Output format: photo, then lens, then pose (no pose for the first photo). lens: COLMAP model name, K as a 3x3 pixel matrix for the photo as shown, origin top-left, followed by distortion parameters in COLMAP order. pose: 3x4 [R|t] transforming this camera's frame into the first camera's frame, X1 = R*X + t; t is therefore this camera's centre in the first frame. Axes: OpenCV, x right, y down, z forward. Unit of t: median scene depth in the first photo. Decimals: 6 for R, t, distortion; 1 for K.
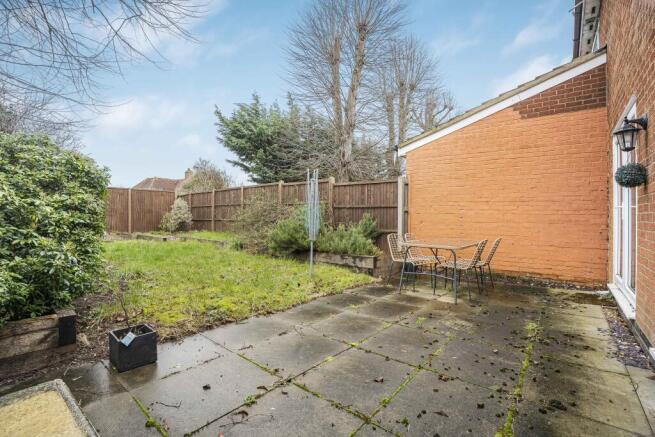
lens RADIAL K [[295.9, 0, 324.8], [0, 295.9, 217.9], [0, 0, 1]] dist [-0.027341, -0.000098]
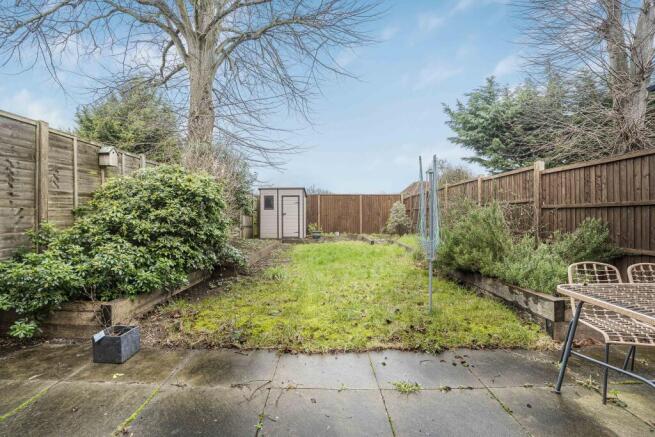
lens RADIAL K [[295.9, 0, 327.6], [0, 295.9, 218.5], [0, 0, 1]] dist [-0.027341, -0.000098]
pose [[0.659666, -0.004241, -0.751547, 0.198158], [0.002487, 0.999991, -0.003461, -0.011665], [0.751555, 0.000414, 0.659670, 0.230725]]
